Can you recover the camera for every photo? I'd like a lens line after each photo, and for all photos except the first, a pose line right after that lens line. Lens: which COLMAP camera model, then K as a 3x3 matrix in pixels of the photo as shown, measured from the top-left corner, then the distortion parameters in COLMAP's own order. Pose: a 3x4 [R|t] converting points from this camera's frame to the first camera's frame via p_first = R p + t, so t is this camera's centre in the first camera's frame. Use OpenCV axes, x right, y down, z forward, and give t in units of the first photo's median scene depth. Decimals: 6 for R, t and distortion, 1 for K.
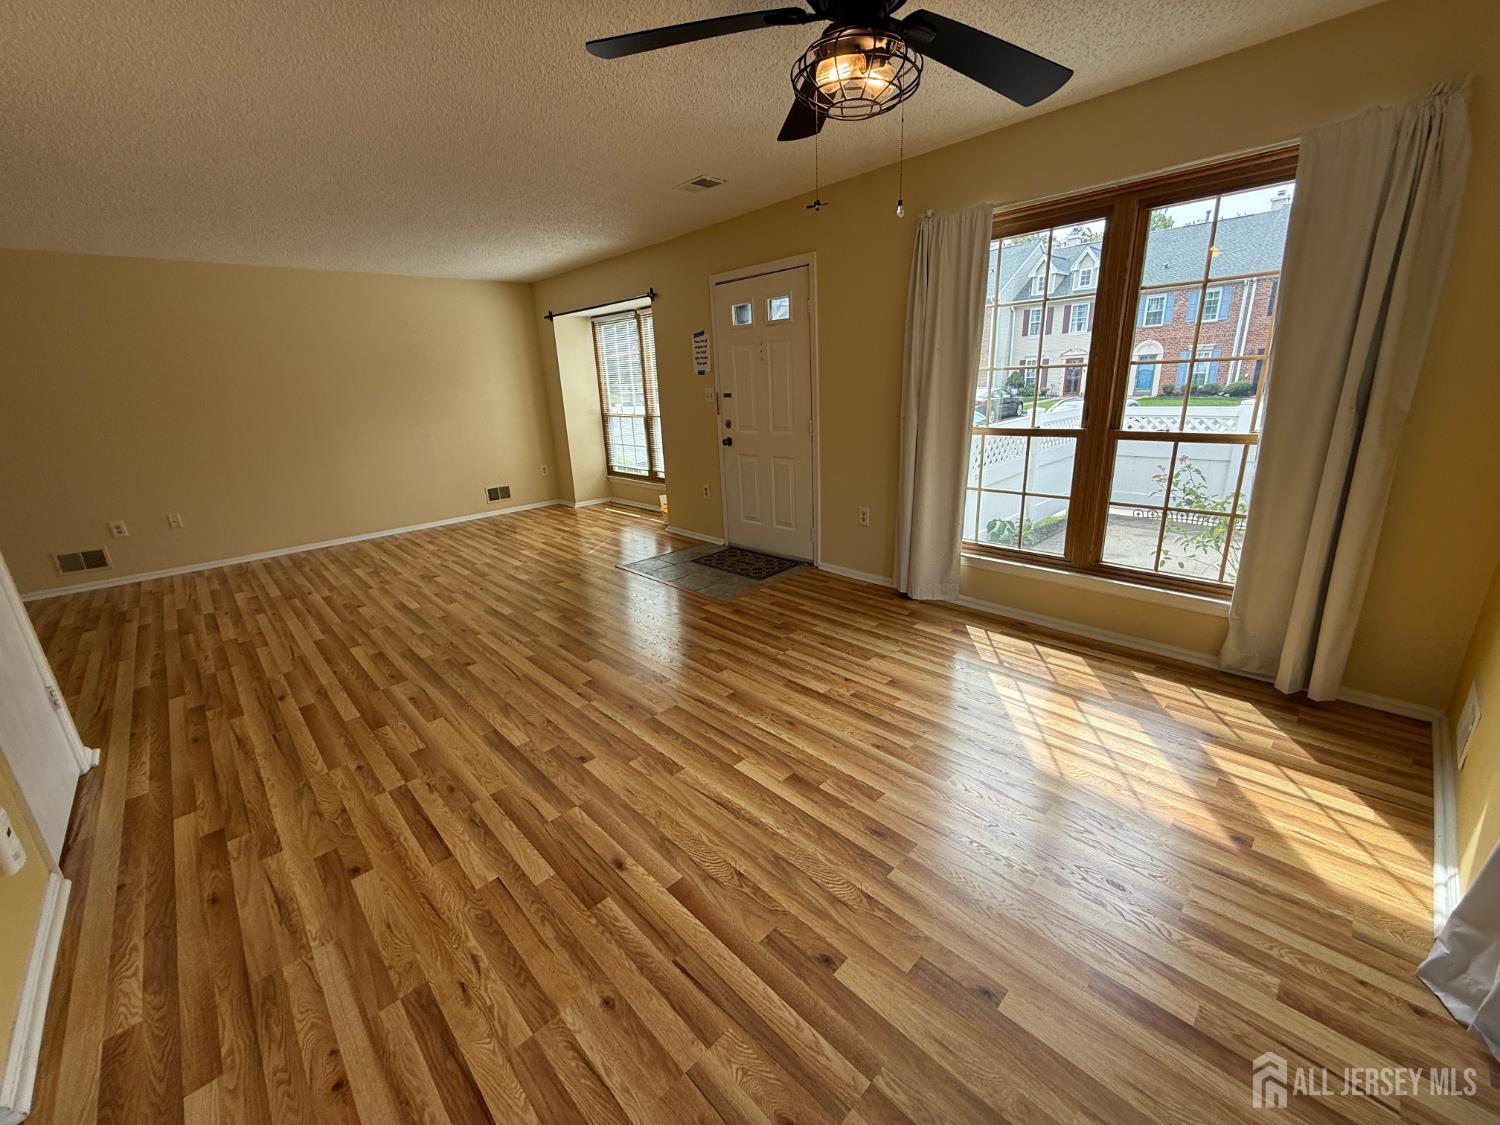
lens RADIAL K [[597.8, 0, 745.3], [0, 597.8, 562.5], [0, 0, 1]] dist [-0.000165, 0.000753]
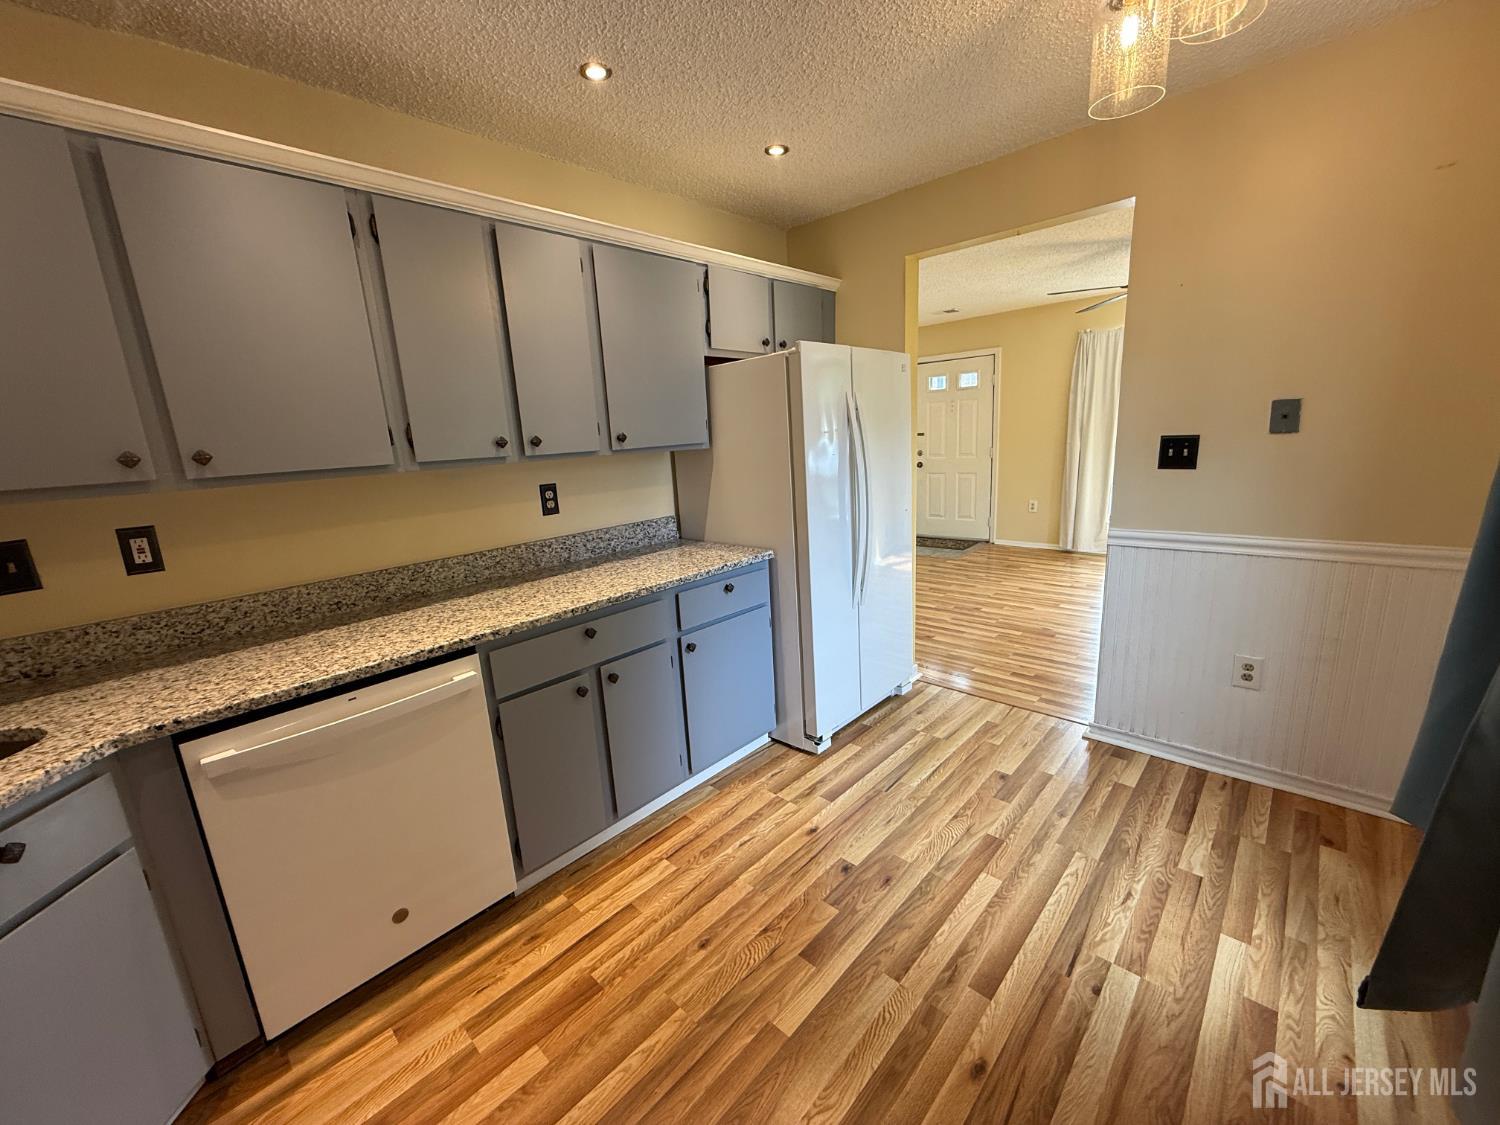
lens RADIAL K [[597.8, 0, 745.3], [0, 597.8, 562.5], [0, 0, 1]] dist [-0.000165, 0.000753]
pose [[0.998427, -0.020606, 0.052134, -0.940653], [0.024981, 0.996091, -0.084721, 0.270844], [-0.050185, 0.085891, 0.995040, -0.770288]]
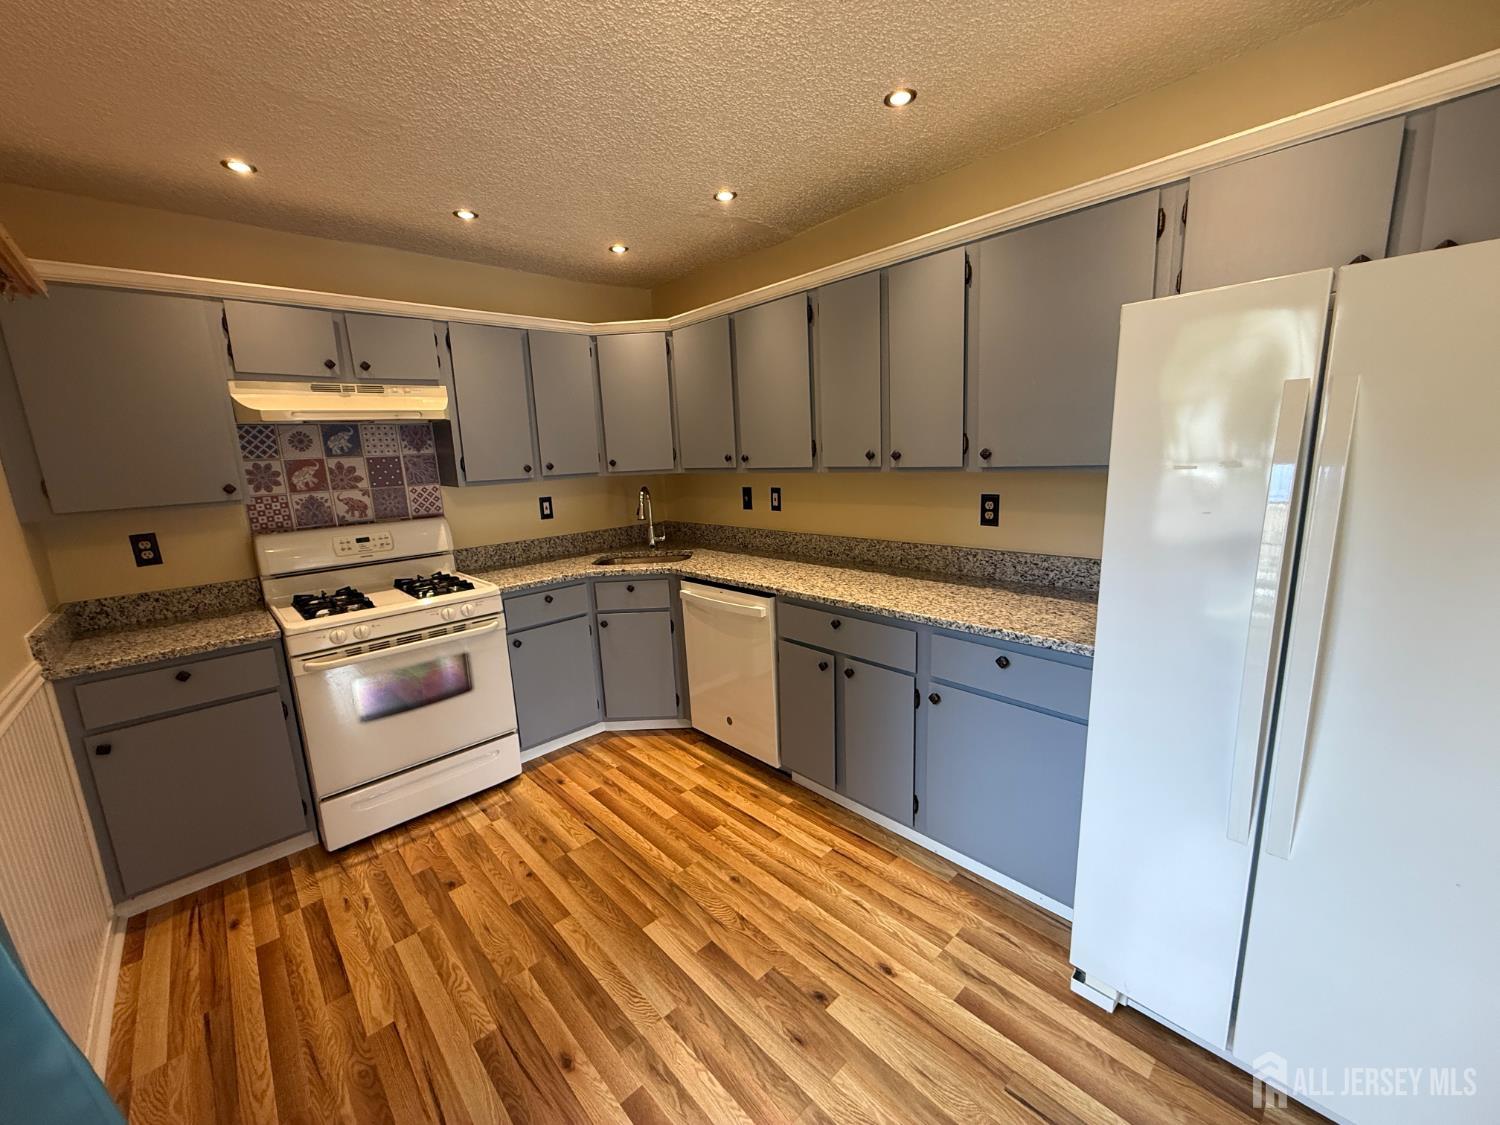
lens RADIAL K [[597.3, 0, 746.5], [0, 597.3, 562.3], [0, 0, 1]] dist [-0.001190, 0.000078]
pose [[-0.007958, 0.232345, -0.972601, -0.332256], [-0.252381, 0.940677, 0.226784, 0.062702], [0.967595, 0.247271, 0.051154, -0.256058]]
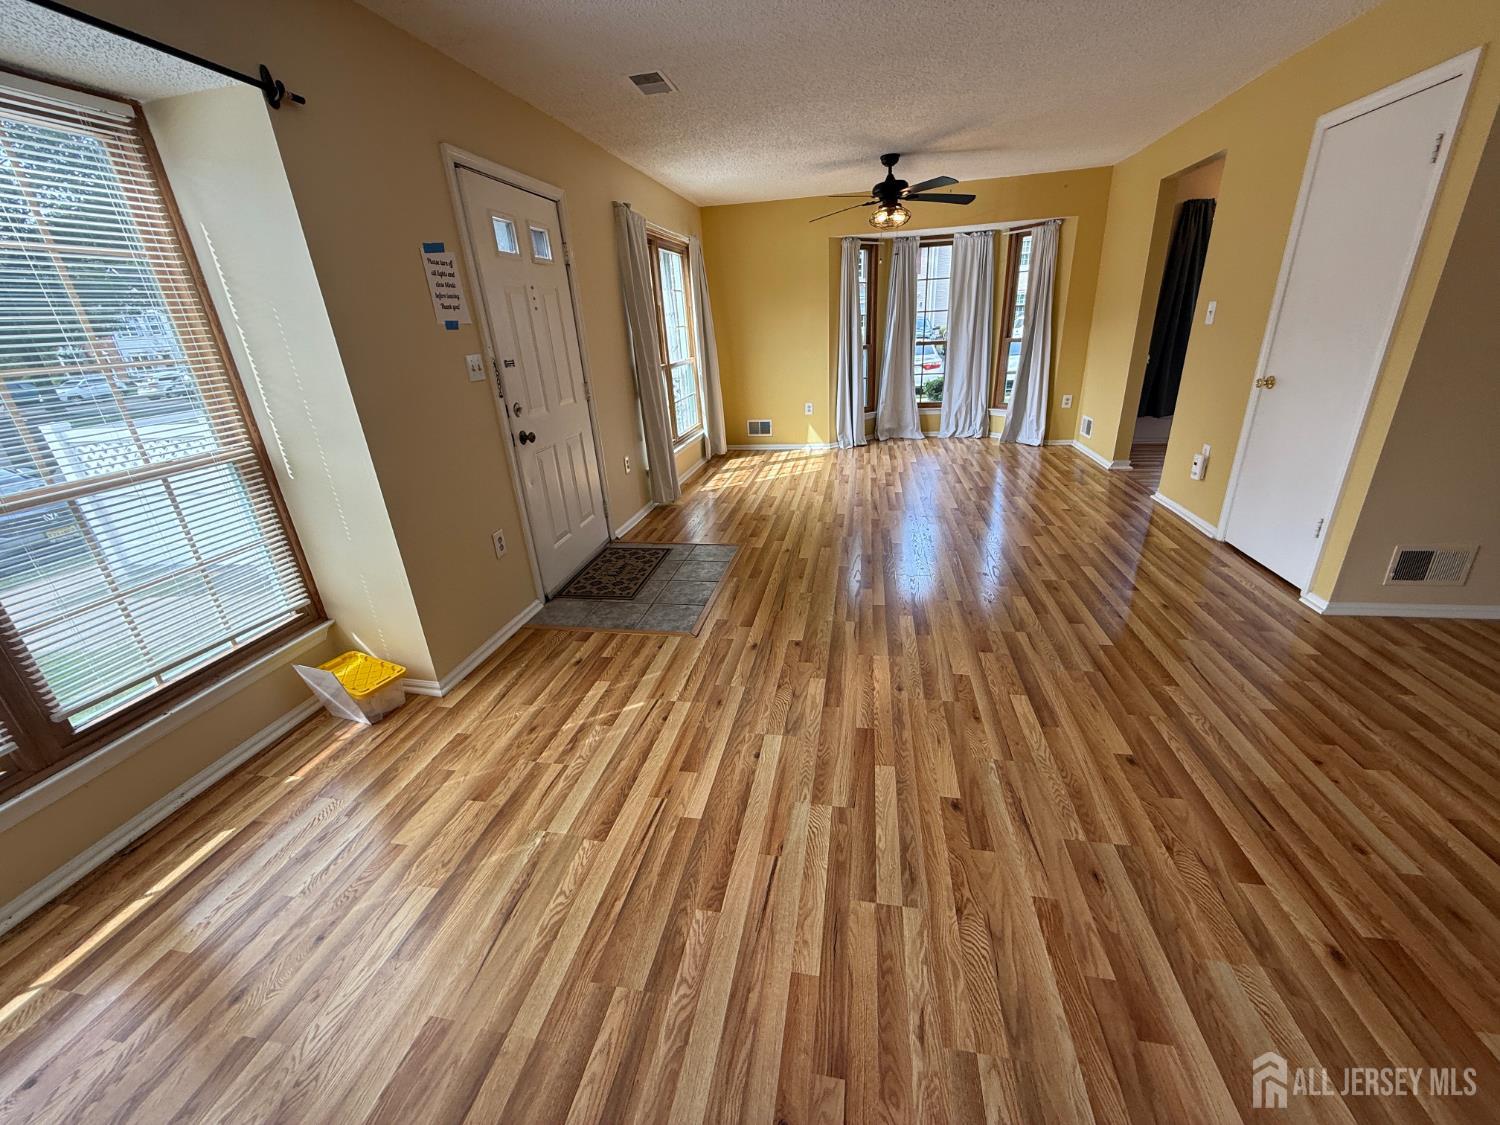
lens RADIAL K [[597.3, 0, 746.5], [0, 597.3, 562.3], [0, 0, 1]] dist [-0.001190, 0.000078]
pose [[-0.578786, -0.232258, 0.781705, -1.181206], [0.318737, 0.817898, 0.479009, -0.551661], [-0.750609, 0.526401, -0.399359, 1.962861]]
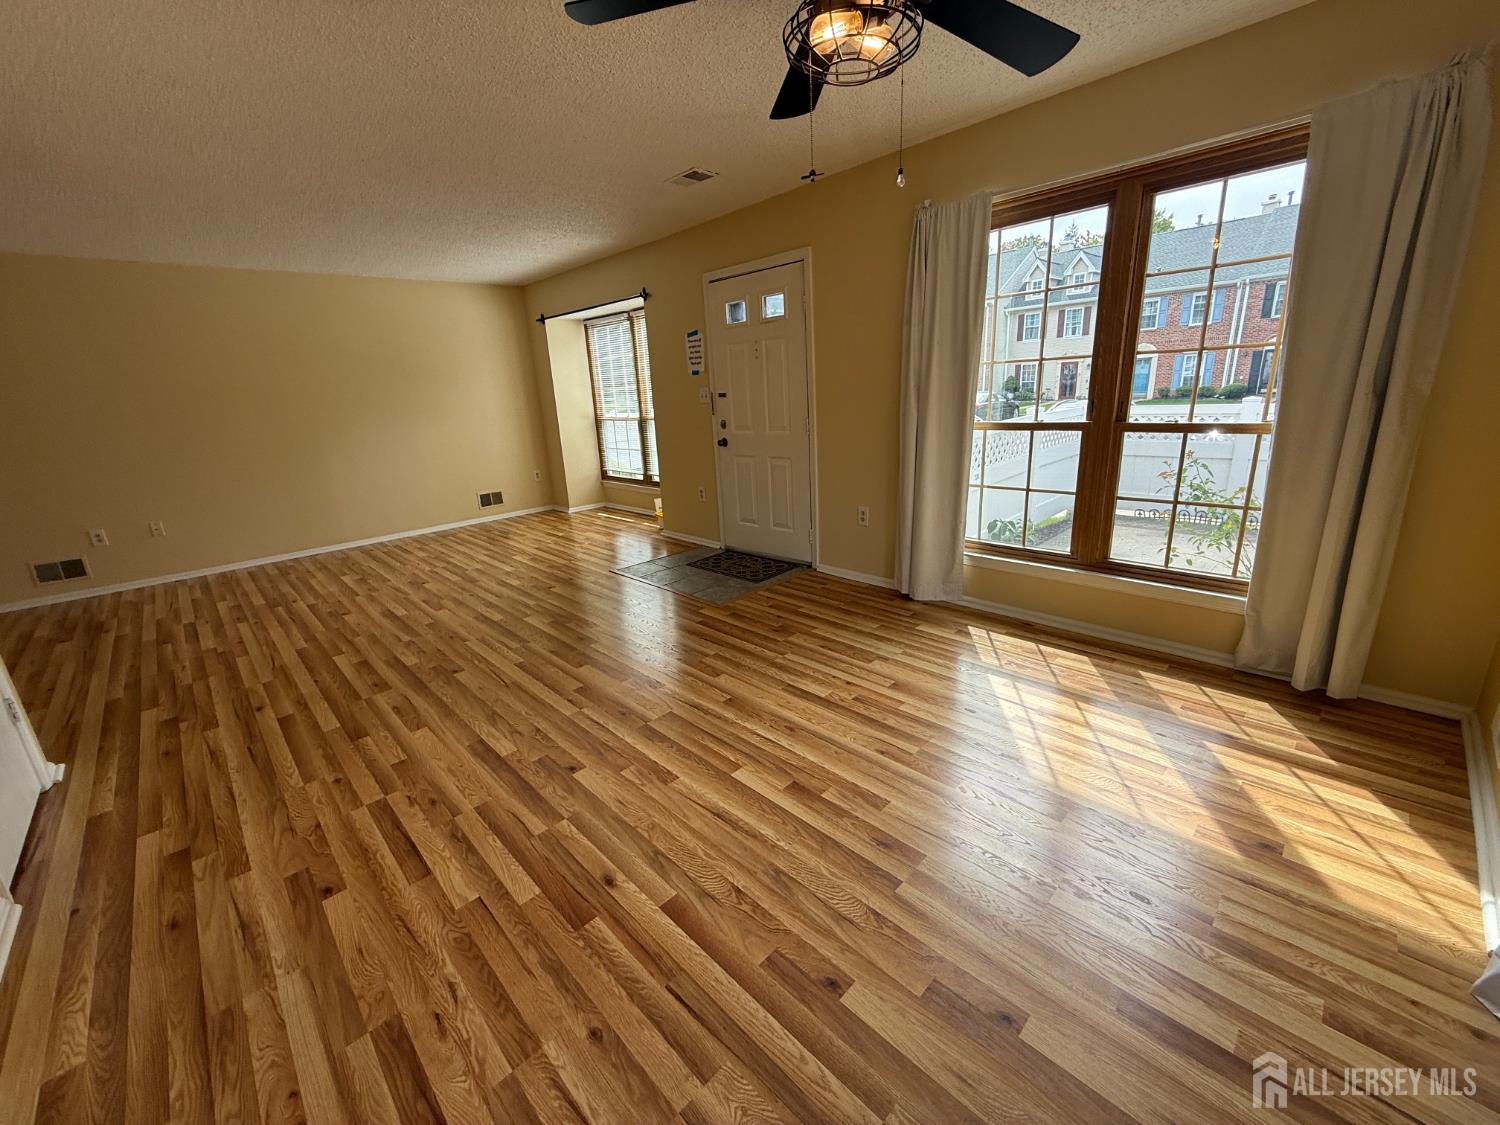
lens RADIAL K [[599.4, 0, 745.0], [0, 599.4, 562.0], [0, 0, 1]] dist [0.000138, 0.000680]
pose [[0.999944, -0.010029, 0.003239, 0.002445], [0.010071, 0.999860, -0.013365, 0.012696], [-0.003105, 0.013396, 0.999905, 0.034298]]
